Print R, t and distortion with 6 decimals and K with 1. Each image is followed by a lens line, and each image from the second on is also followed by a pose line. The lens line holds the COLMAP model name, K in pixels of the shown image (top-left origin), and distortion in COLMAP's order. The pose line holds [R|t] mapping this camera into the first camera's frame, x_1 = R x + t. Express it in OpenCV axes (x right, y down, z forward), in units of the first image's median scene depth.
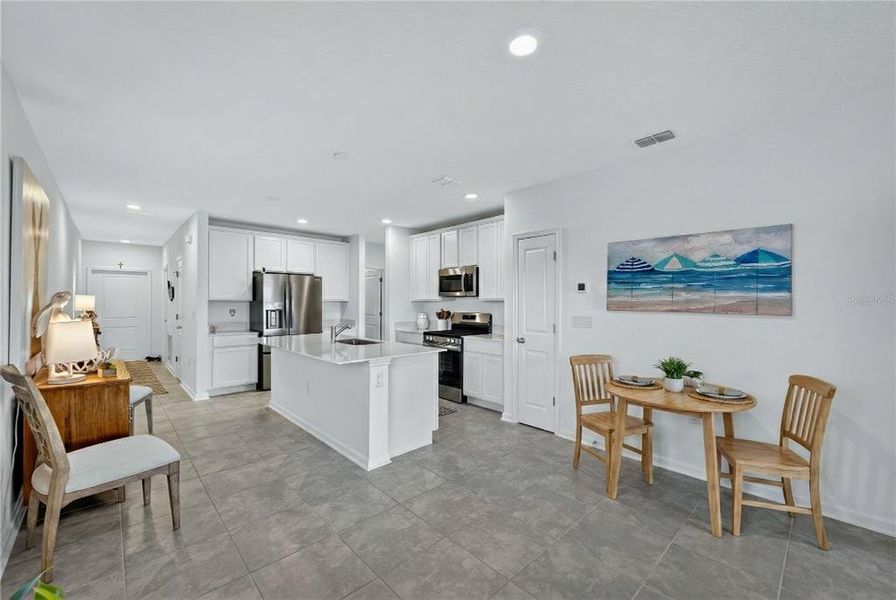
lens RADIAL K [[360.9, 0, 448.0], [0, 360.9, 300.0], [0, 0, 1]] dist [0.000009, 0.000023]
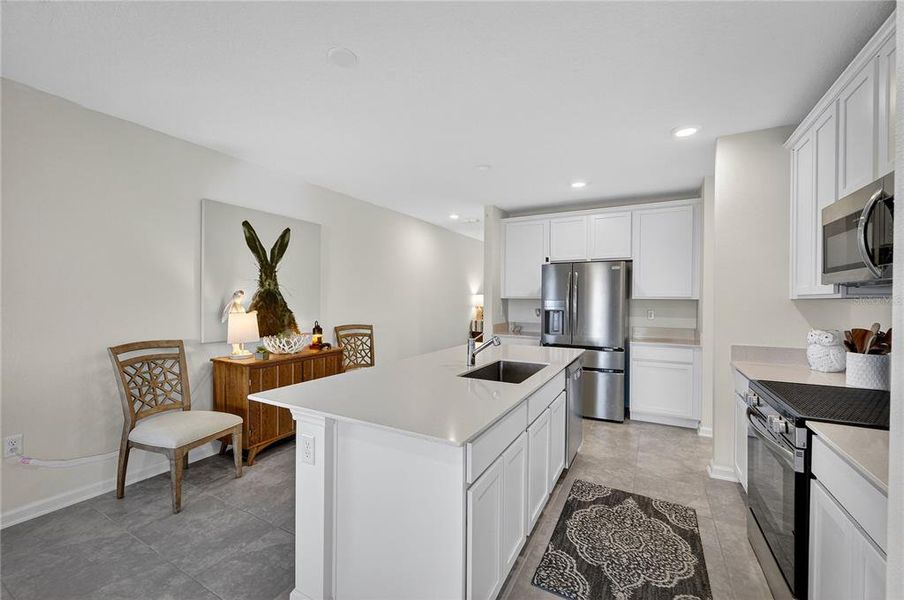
lens RADIAL K [[365.2, 0, 452.0], [0, 365.2, 300.0], [0, 0, 1]] dist [-0.000723, -0.000071]
pose [[0.304958, -0.000151, -0.952366, 0.194324], [0.001459, 0.999999, 0.000309, 0.004662], [0.952365, -0.001483, 0.304958, 0.549518]]
